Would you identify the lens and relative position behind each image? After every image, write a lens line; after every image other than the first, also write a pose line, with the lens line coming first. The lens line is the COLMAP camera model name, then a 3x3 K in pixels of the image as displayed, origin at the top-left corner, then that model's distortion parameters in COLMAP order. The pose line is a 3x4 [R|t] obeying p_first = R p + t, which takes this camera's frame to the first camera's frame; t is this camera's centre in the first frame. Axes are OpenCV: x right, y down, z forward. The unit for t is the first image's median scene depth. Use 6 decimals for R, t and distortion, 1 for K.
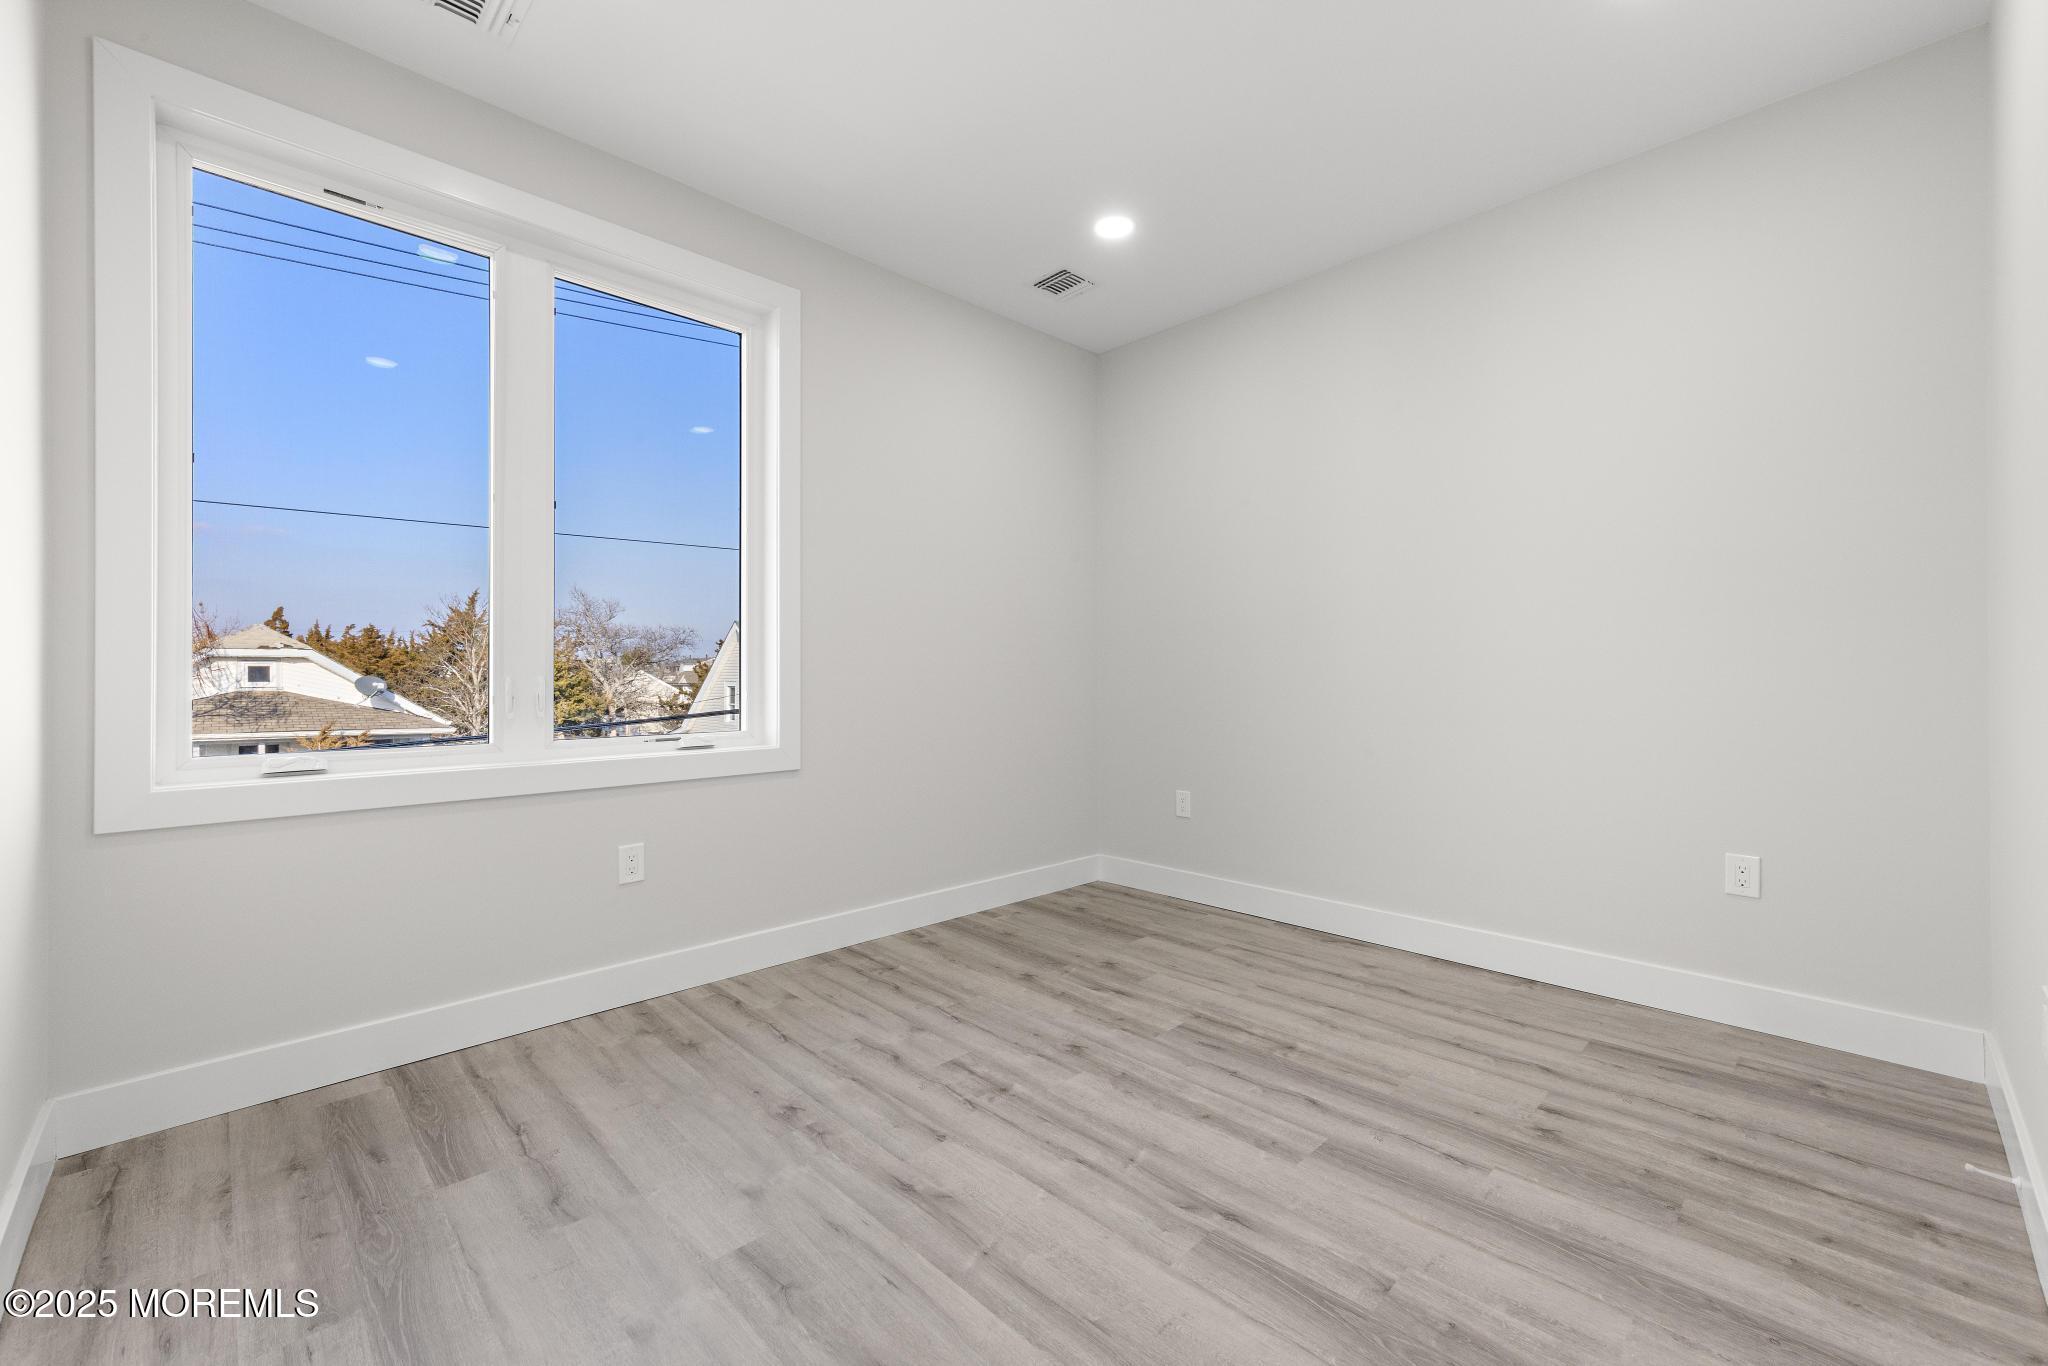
lens RADIAL K [[825.9, 0, 1024.6], [0, 825.9, 682.0], [0, 0, 1]] dist [0.003937, 0.000401]
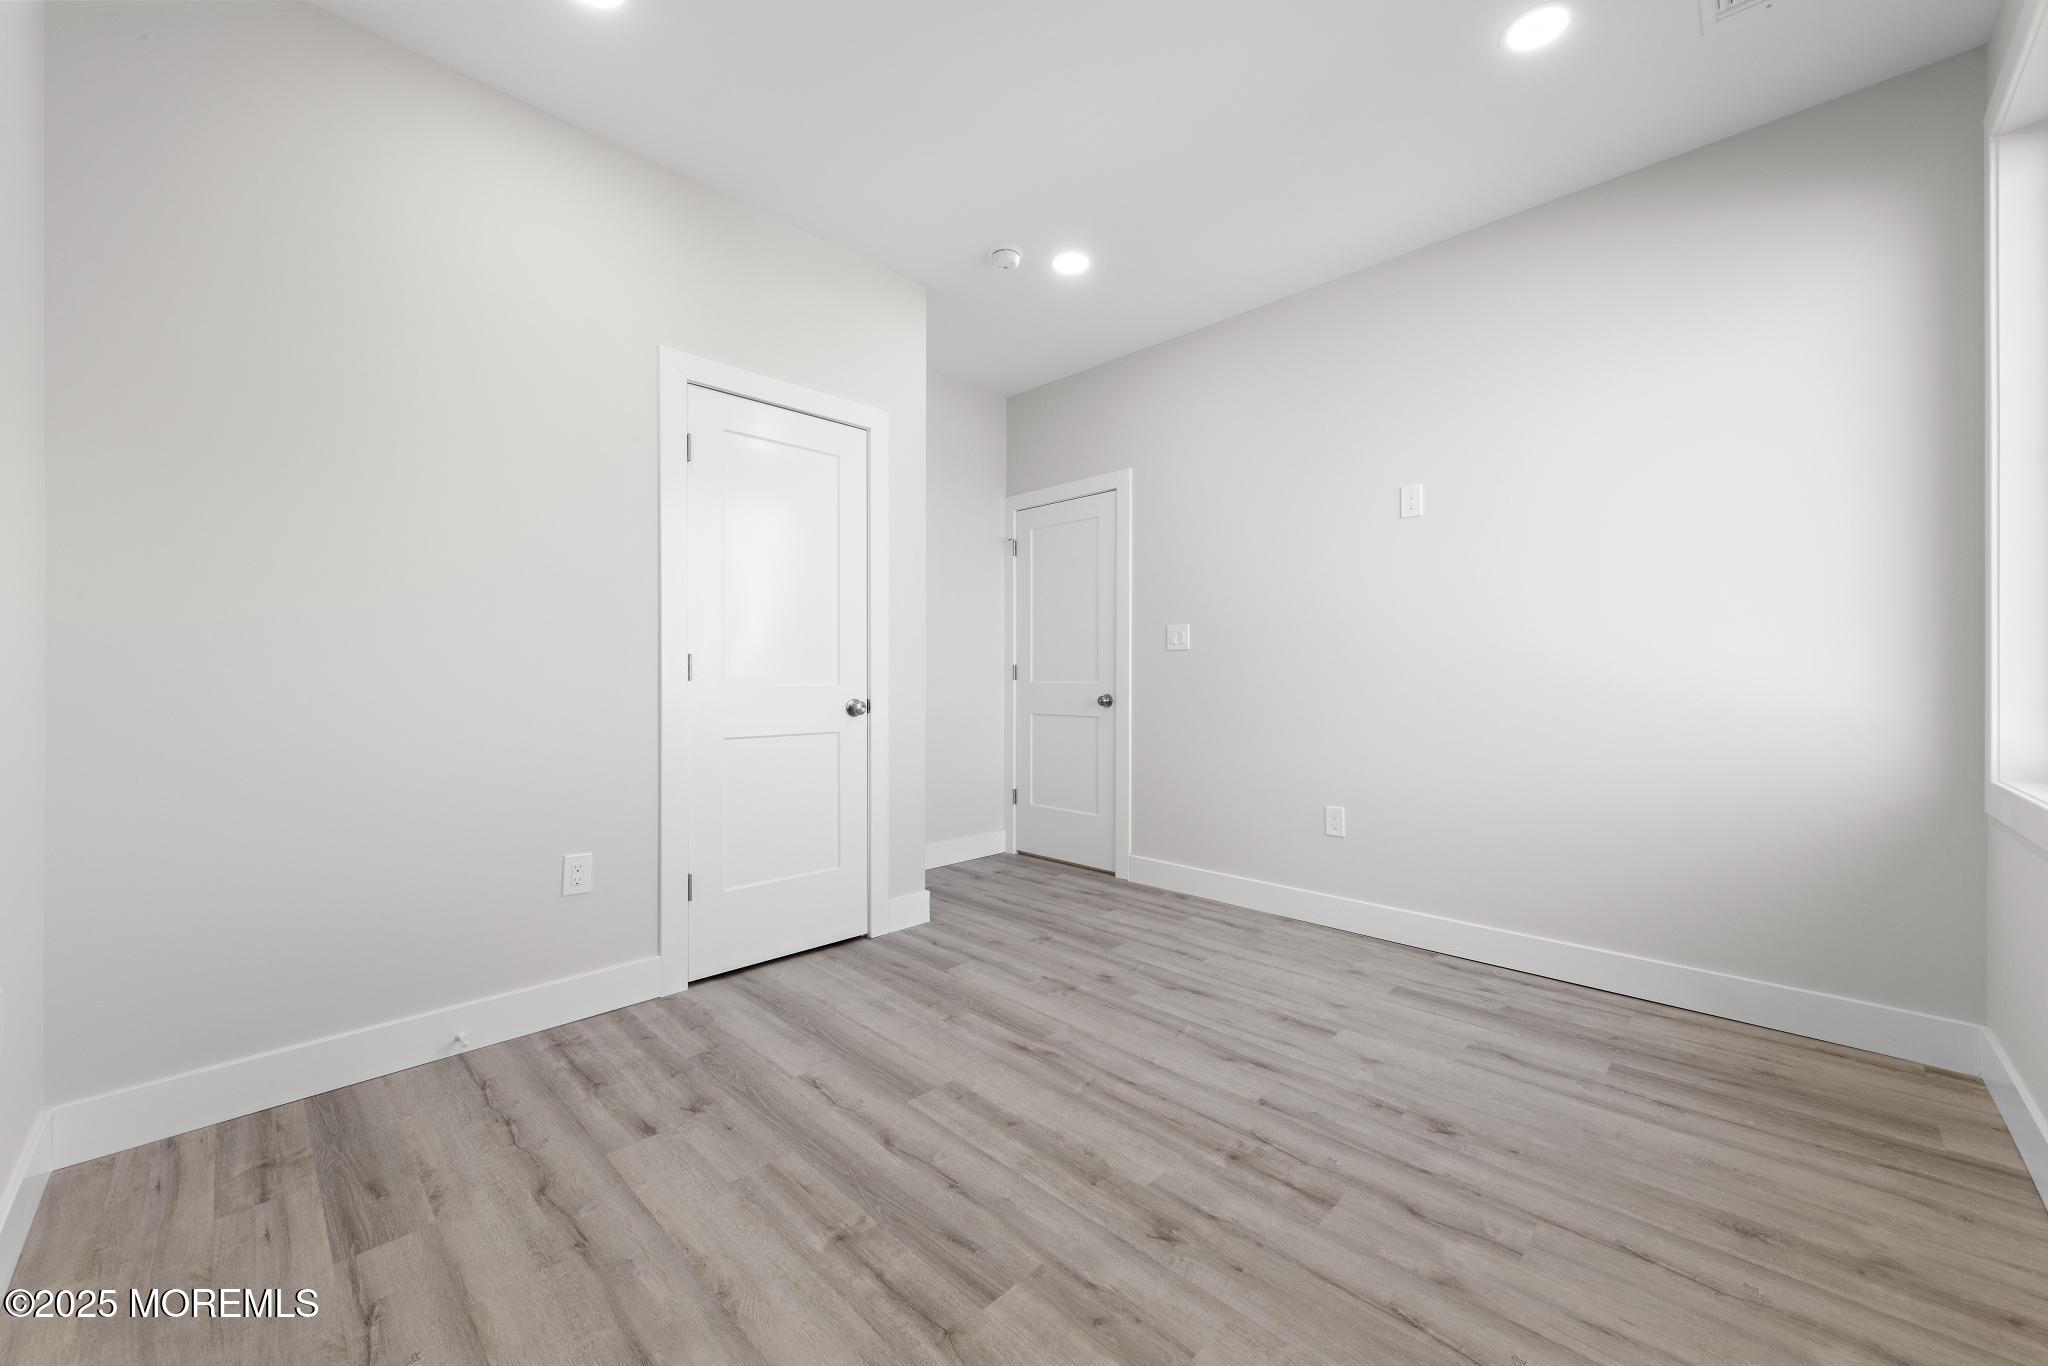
lens RADIAL K [[780.3, 0, 1024.1], [0, 780.3, 675.4], [0, 0, 1]] dist [0.002733, 0.000241]
pose [[-0.999747, 0.001008, -0.022454, 0.209163], [0.000951, 0.999996, 0.002552, -0.008773], [0.022457, 0.002530, -0.999745, 1.797874]]
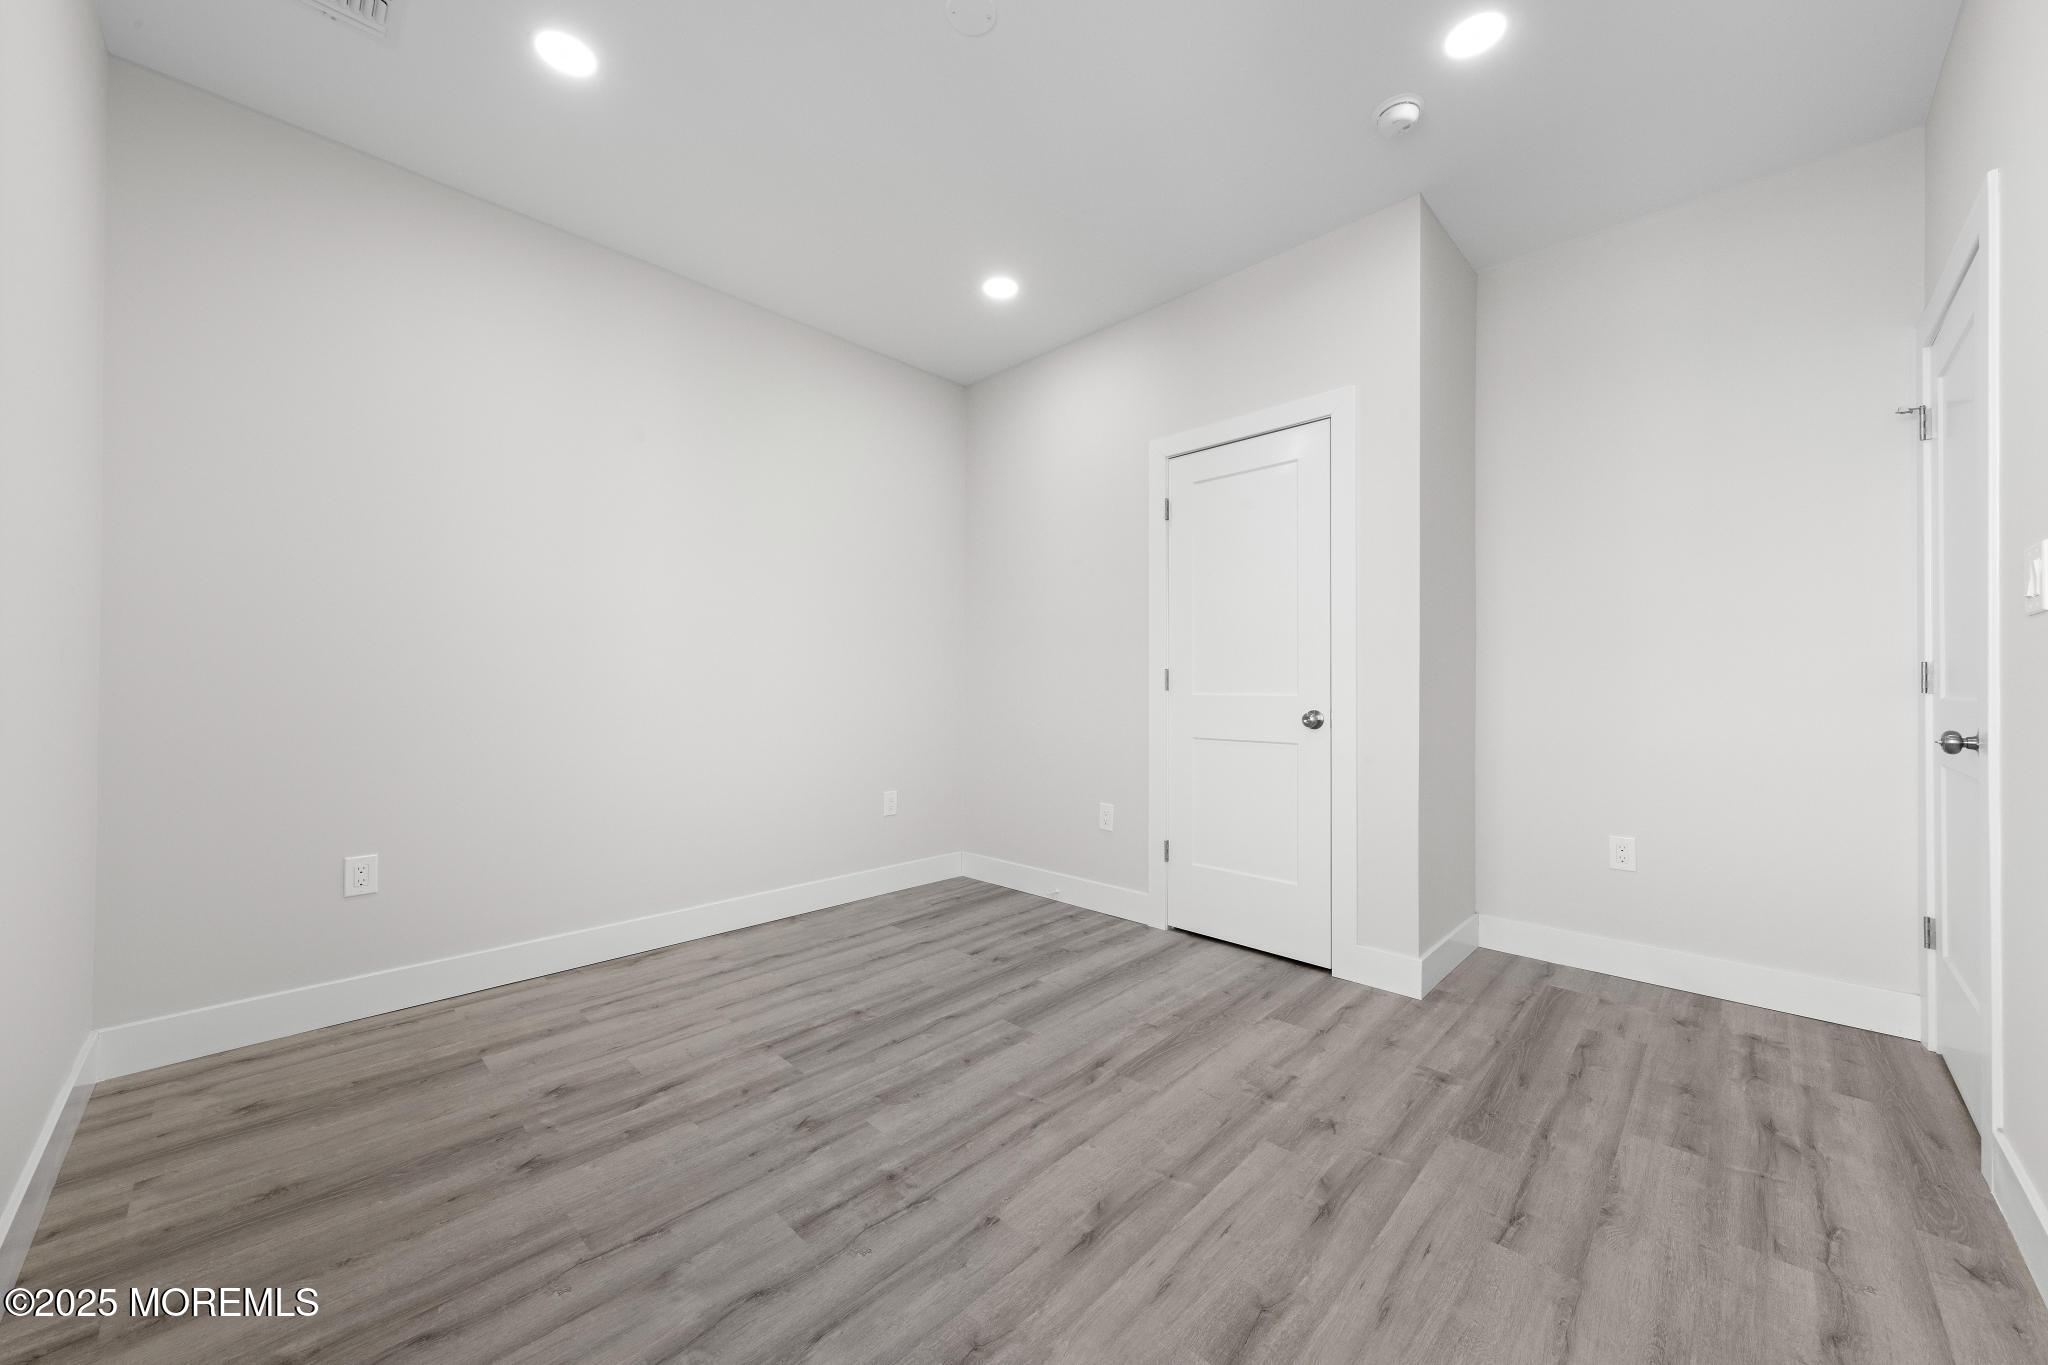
lens RADIAL K [[746.1, 0, 1033.2], [0, 746.1, 679.9], [0, 0, 1]] dist [0.007506, -0.002098]
pose [[-0.032062, 0.011237, 0.999423, -0.792642], [0.003539, 0.999932, -0.011129, -0.002518], [-0.999480, 0.003181, -0.032100, 0.875605]]
